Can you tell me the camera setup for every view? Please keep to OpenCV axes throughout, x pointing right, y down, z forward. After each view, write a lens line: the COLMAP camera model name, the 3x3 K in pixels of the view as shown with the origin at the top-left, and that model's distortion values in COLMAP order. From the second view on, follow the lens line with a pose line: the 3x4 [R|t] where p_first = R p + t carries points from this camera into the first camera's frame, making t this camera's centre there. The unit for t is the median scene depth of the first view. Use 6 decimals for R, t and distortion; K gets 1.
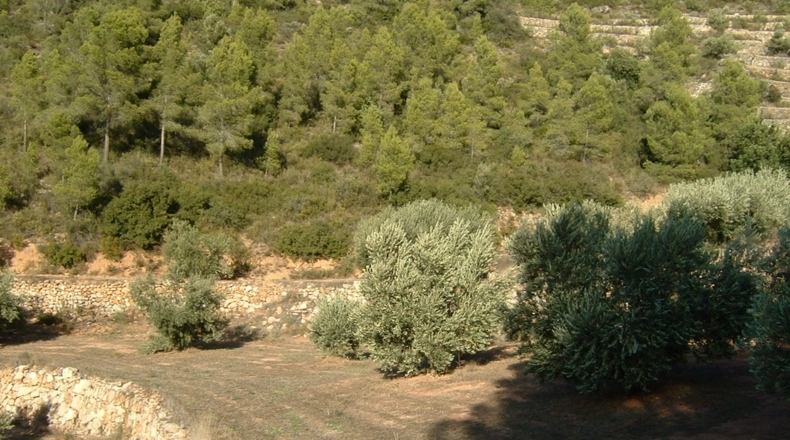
lens RADIAL K [[871.0, 0, 393.8], [0, 871.0, 215.2], [0, 0, 1]] dist [-0.098991, 0.000000]
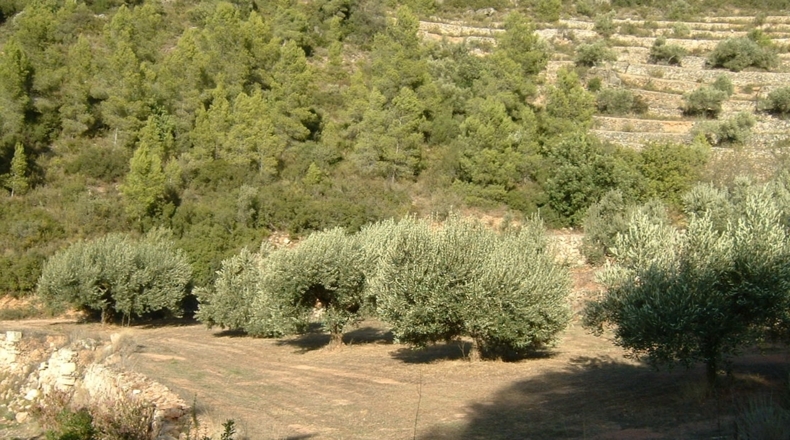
lens RADIAL K [[871.0, 0, 396.7], [0, 871.0, 226.6], [0, 0, 1]] dist [-0.098991, 0.000000]
pose [[0.998057, 0.009237, 0.061617, 0.145560], [-0.010151, 0.999843, 0.014543, -0.022124], [-0.061473, -0.015141, 0.997994, 0.071161]]
